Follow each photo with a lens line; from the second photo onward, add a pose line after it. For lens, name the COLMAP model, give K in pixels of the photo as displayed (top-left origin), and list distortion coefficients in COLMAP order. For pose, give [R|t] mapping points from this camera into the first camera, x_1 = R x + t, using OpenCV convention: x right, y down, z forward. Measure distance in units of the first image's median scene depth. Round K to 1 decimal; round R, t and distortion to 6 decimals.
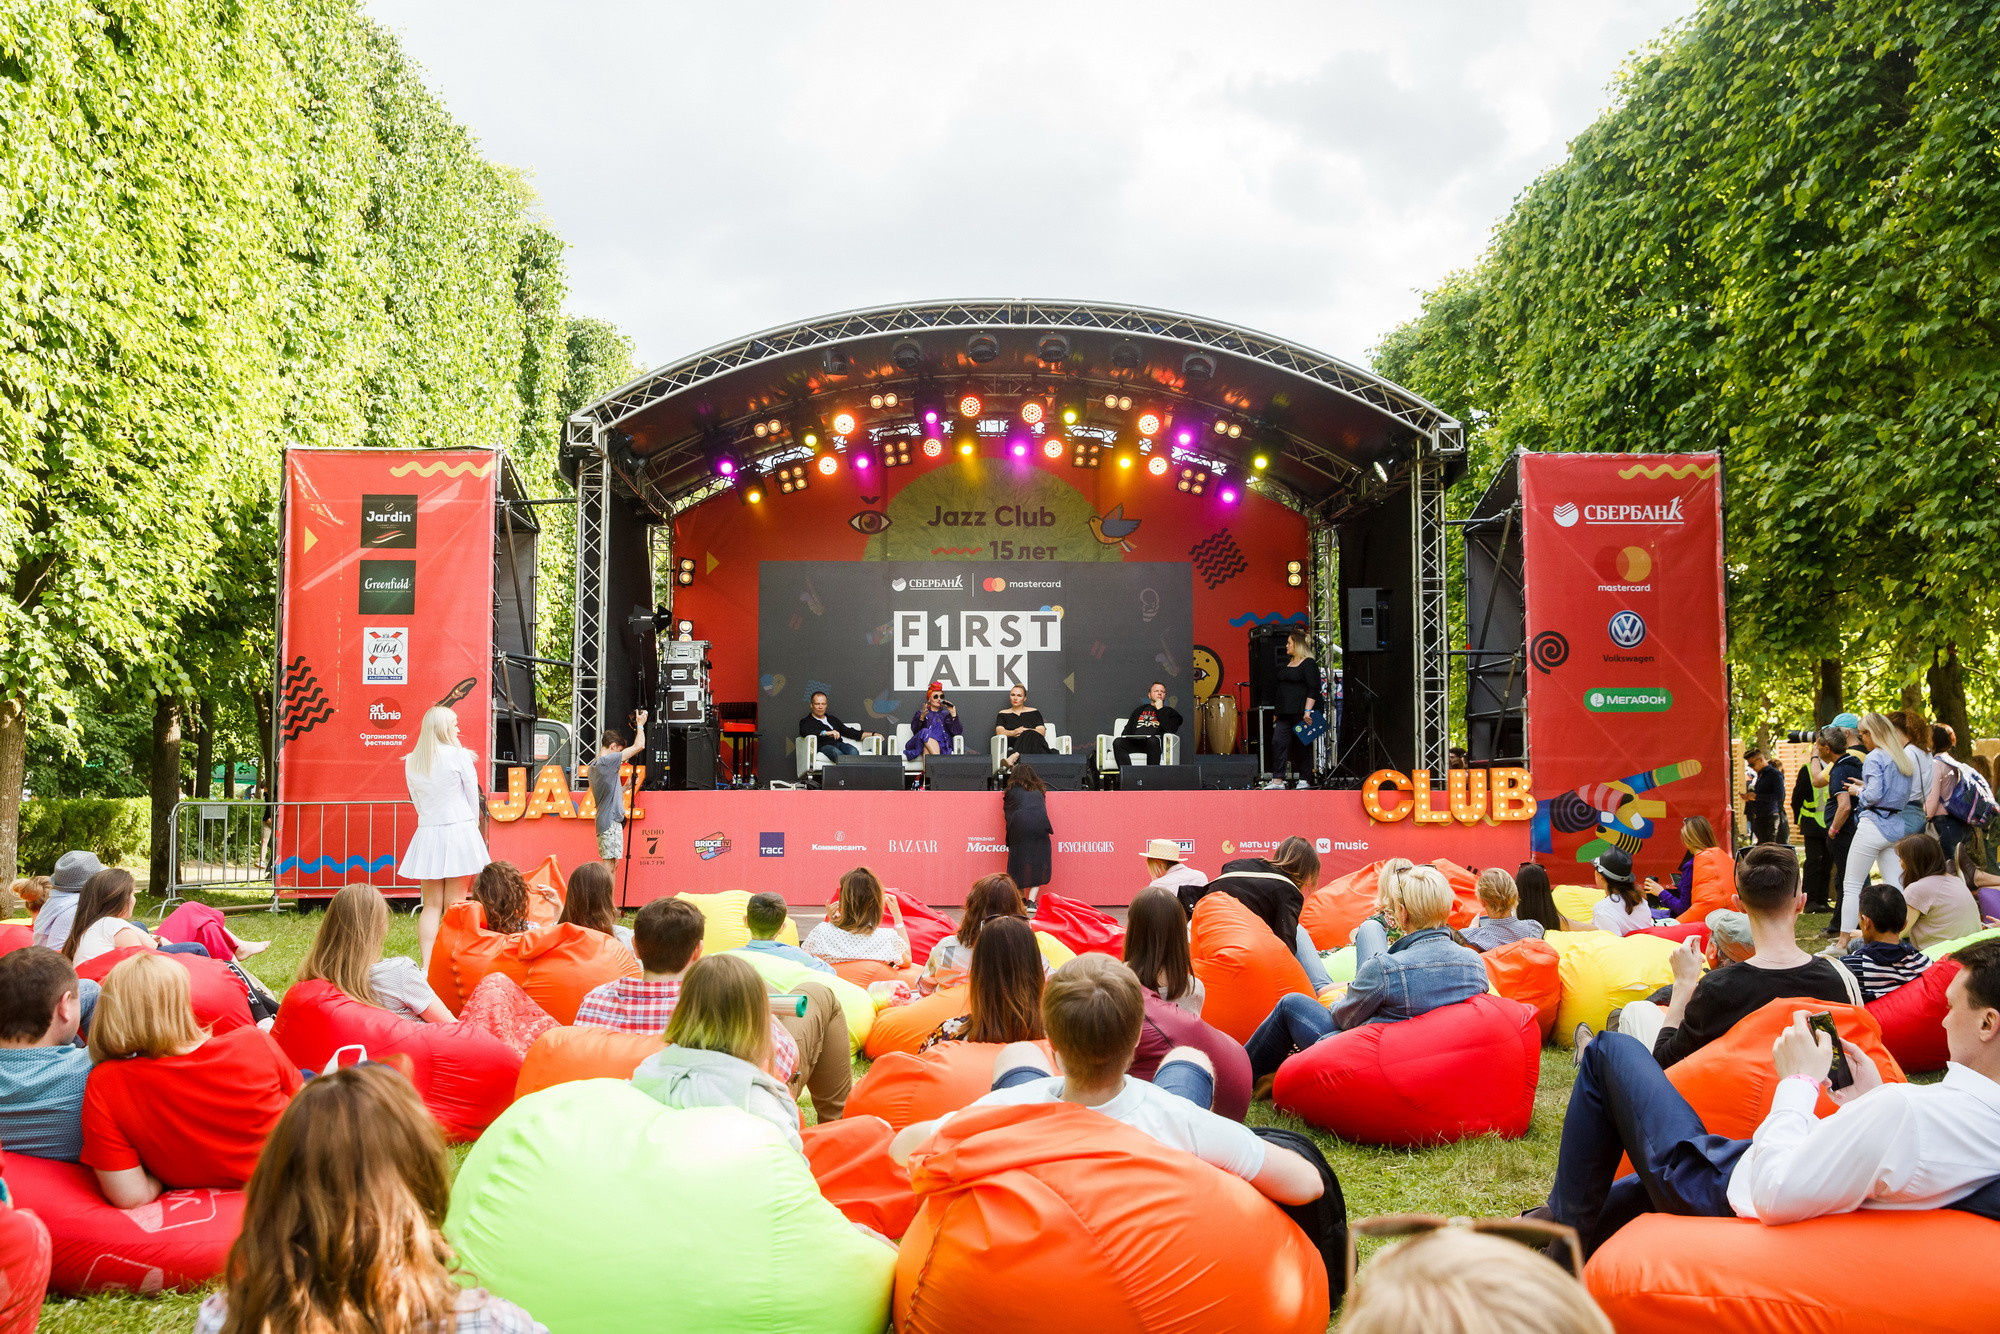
lens RADIAL K [[2007.3, 0, 1000.0], [0, 2007.3, 667.0], [0, 0, 1]] dist [0.001699, 0.013432]
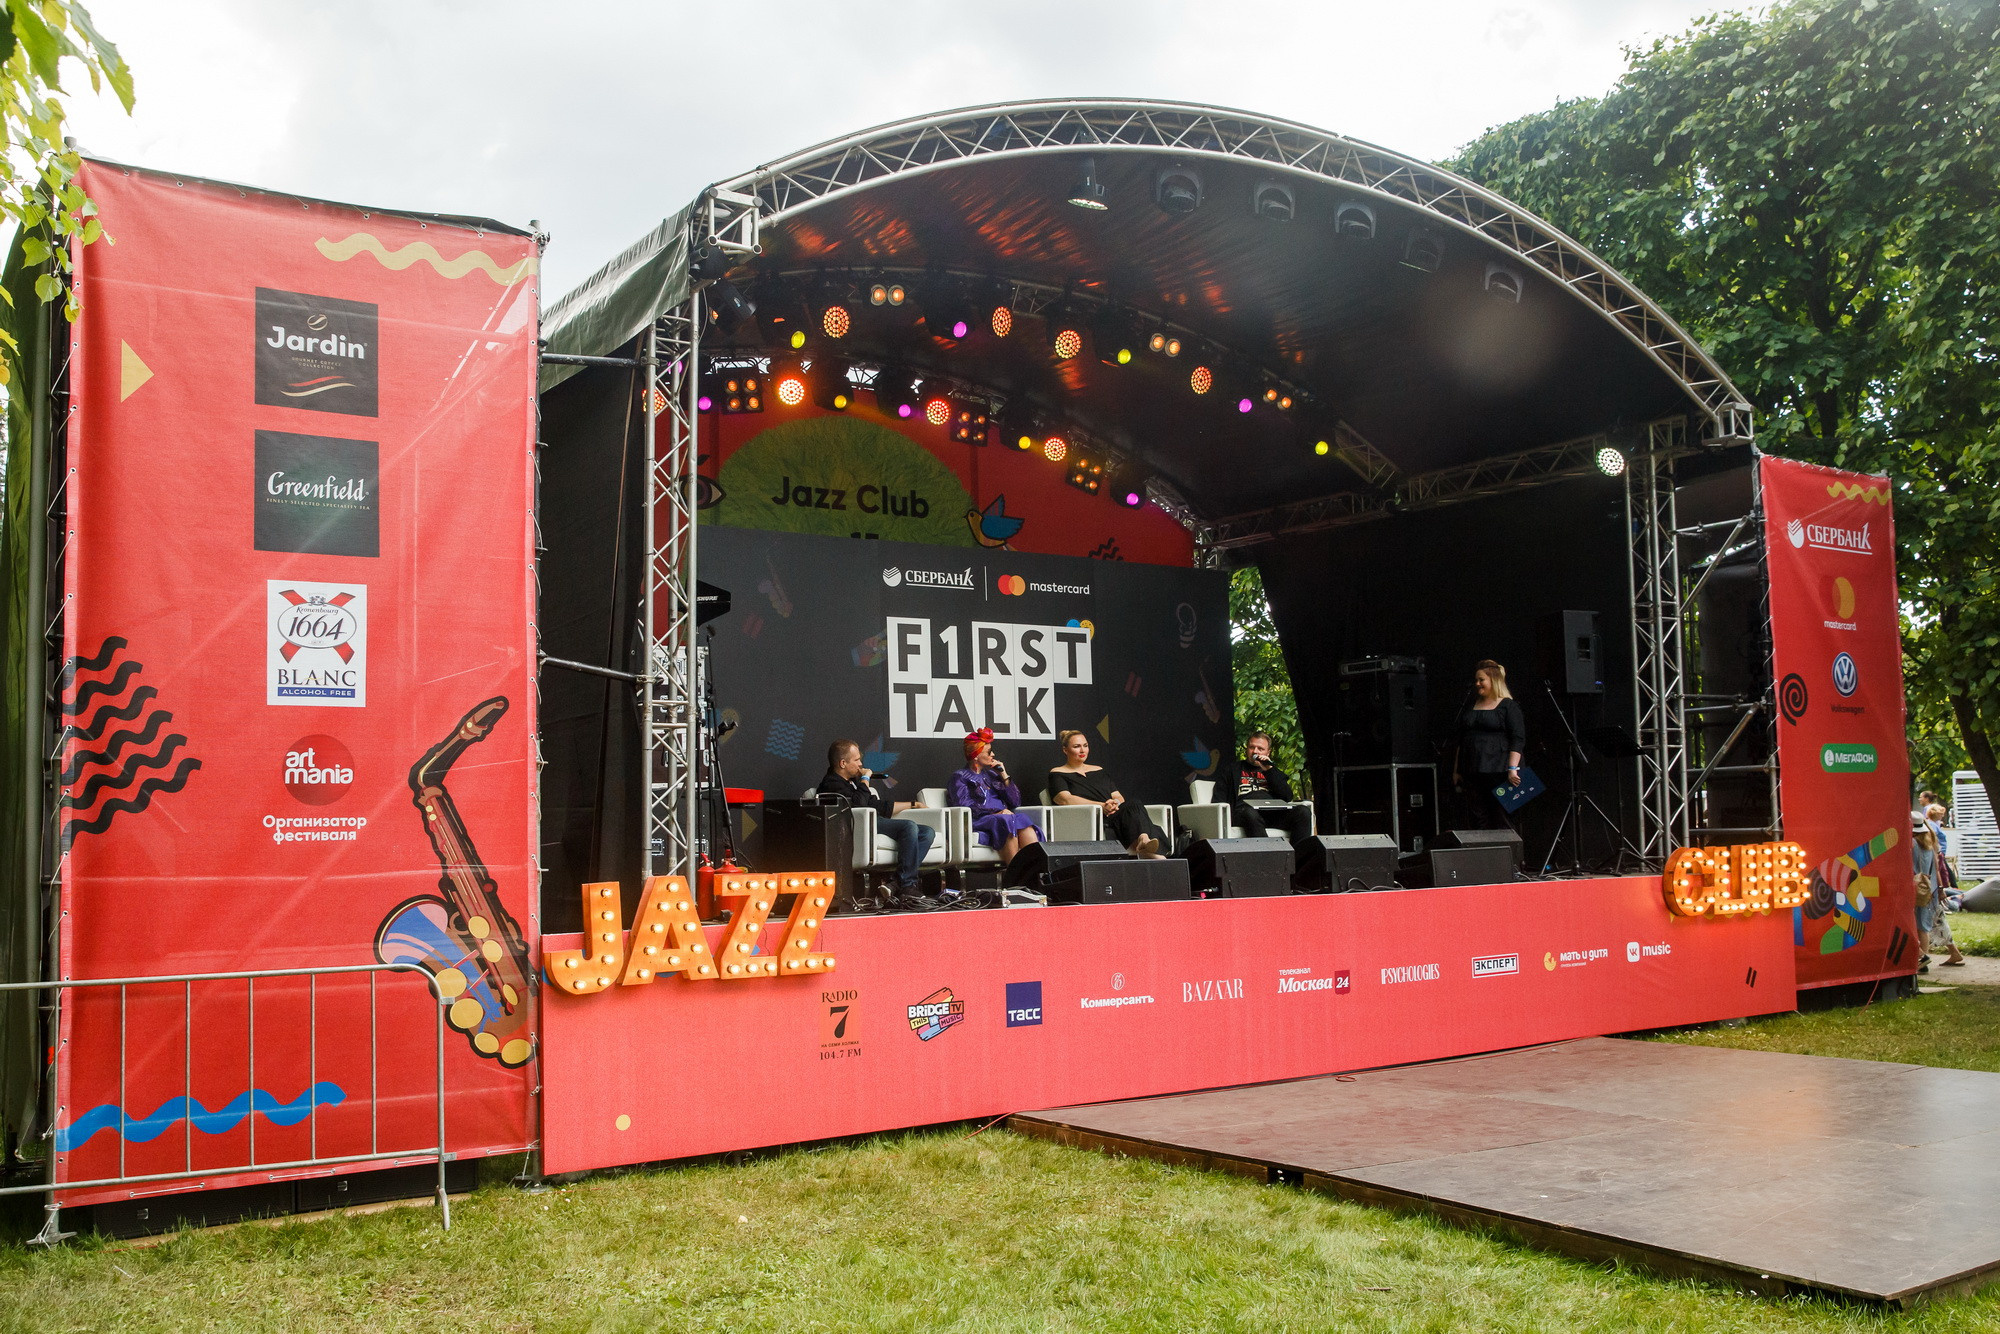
lens RADIAL K [[1779.4, 0, 1042.2], [0, 1779.4, 708.3], [0, 0, 1]] dist [-0.077880, 0.158545]
pose [[0.842579, 0.021379, 0.538149, -0.372116], [-0.014760, 0.999753, -0.016608, 0.012826], [-0.538371, 0.006050, 0.842686, 0.559296]]
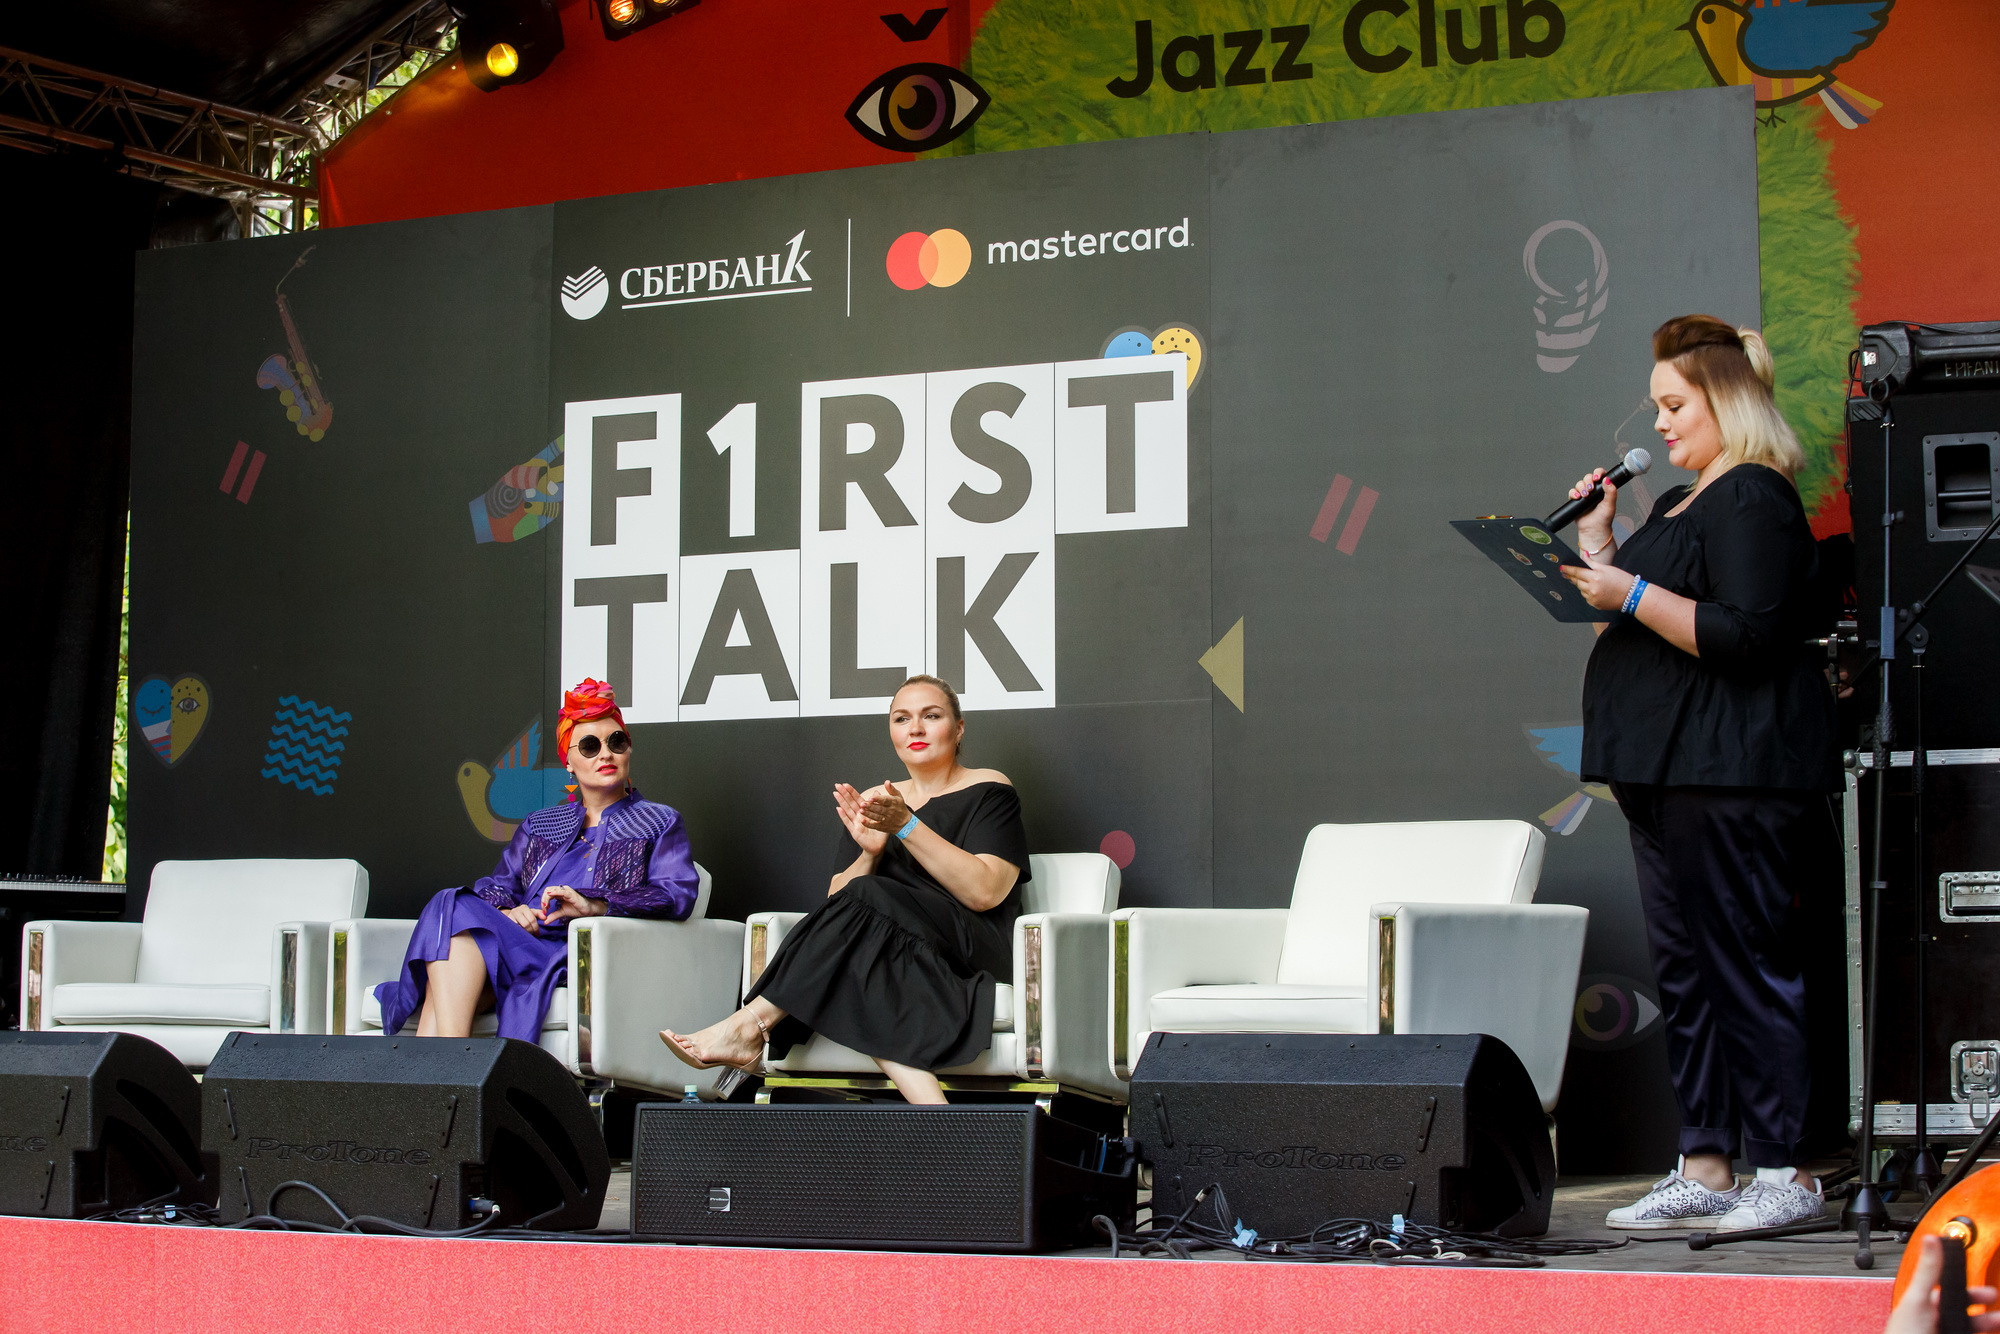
lens RADIAL K [[3996.3, 0, 1000.6], [0, 3996.3, 757.6], [0, 0, 1]] dist [-0.273755, -0.473122]
pose [[0.873516, -0.026181, -0.486091, 0.264567], [0.034431, 0.999375, 0.008047, 0.015584], [0.485577, -0.023765, 0.873871, 0.694164]]
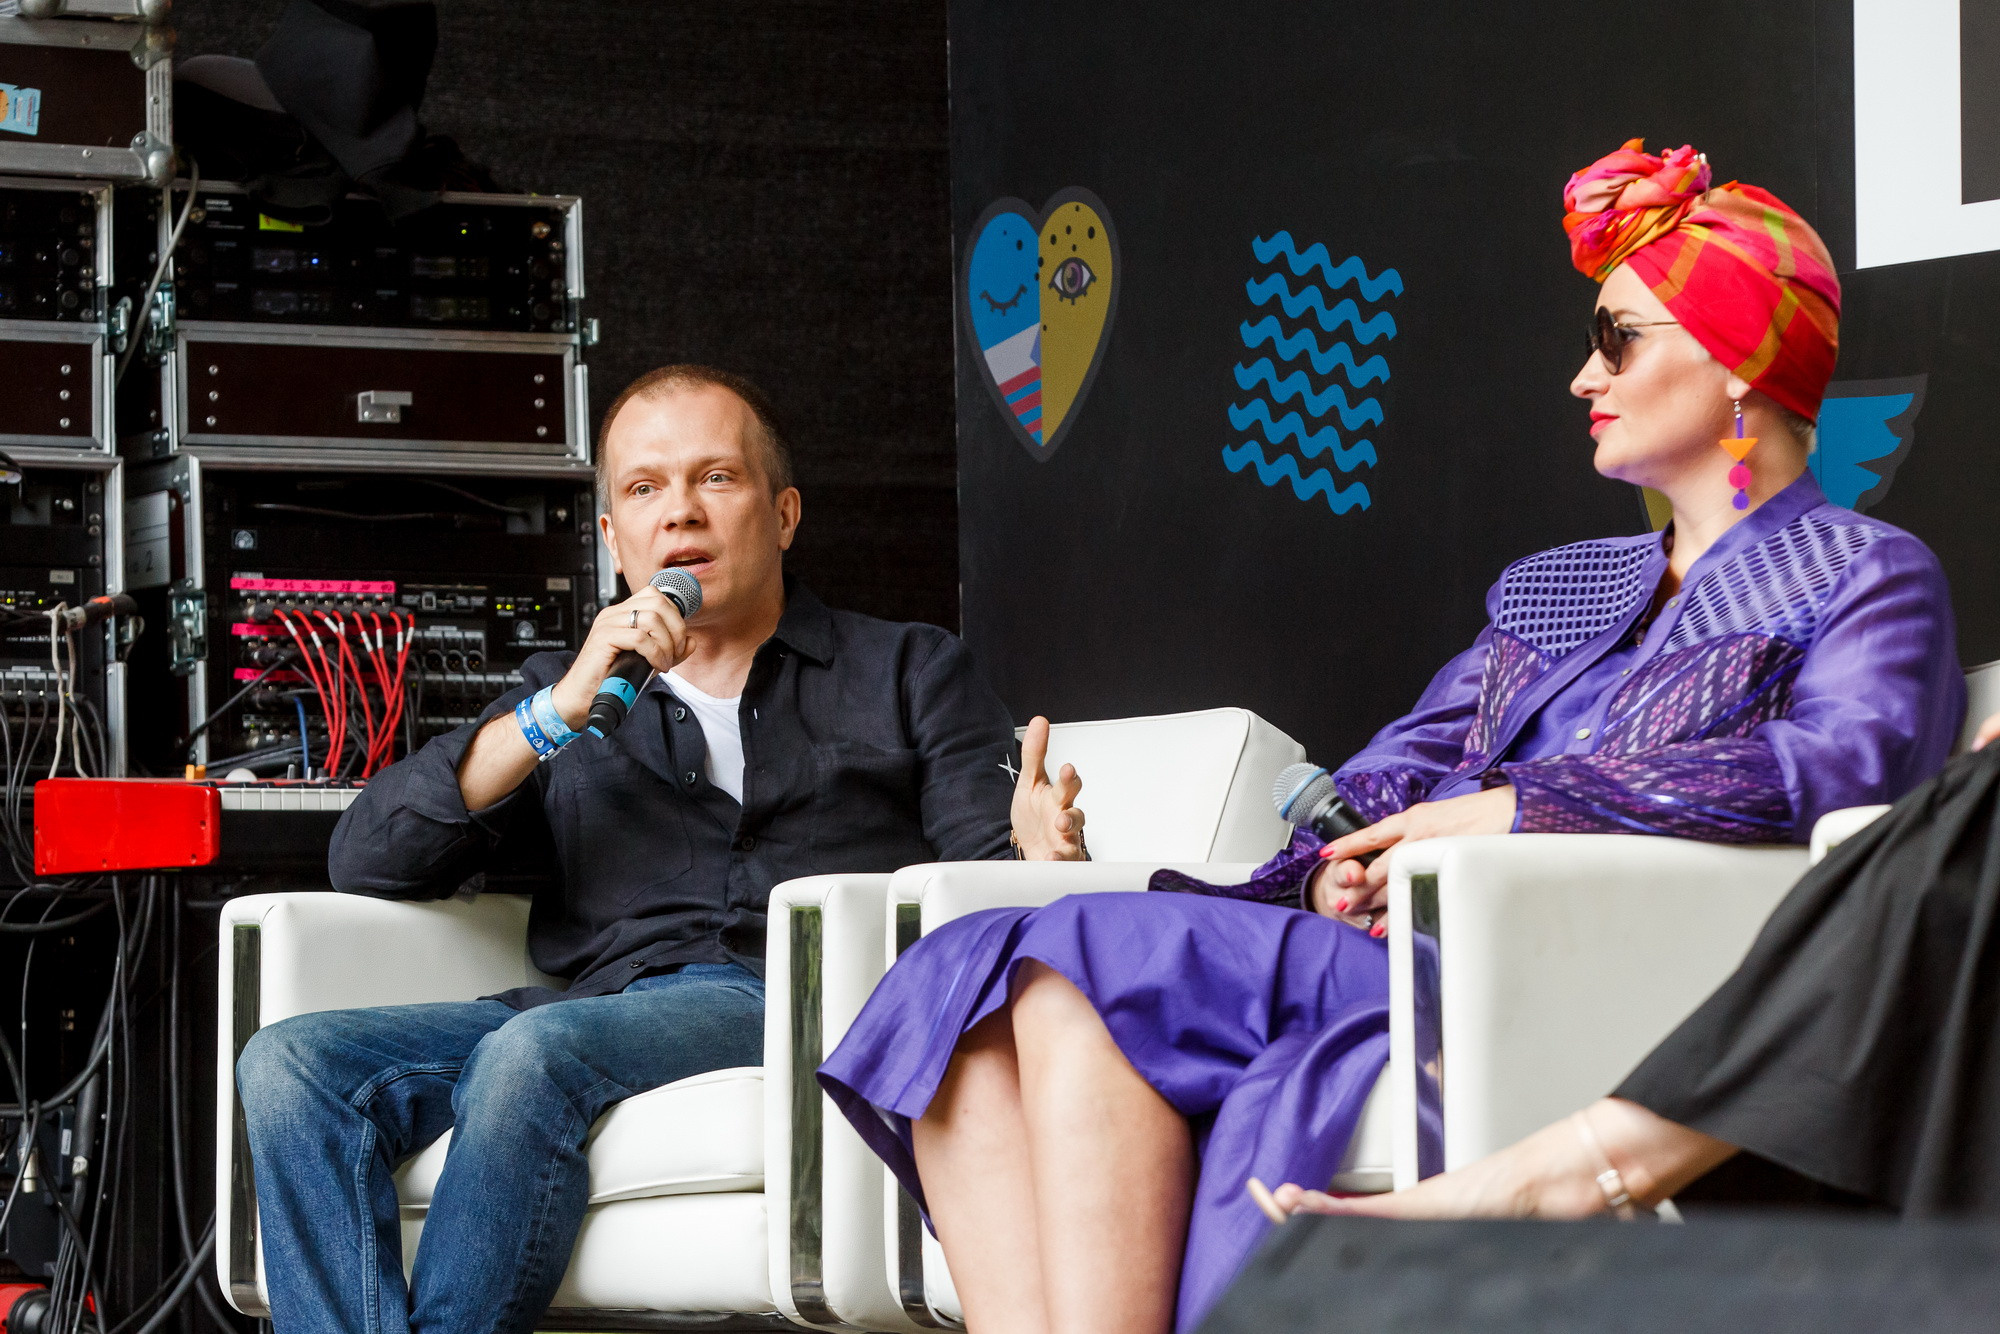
lens RADIAL K [[8708.6, 0, 1000.0], [0, 8708.6, 667.0], [0, 0, 1]] dist [0.076295, -1.006149]
pose [[0.499848, -0.044671, -0.864961, 0.268959], [0.075003, 0.997150, -0.008155, 0.032327], [0.862860, -0.060799, 0.501773, 0.914020]]
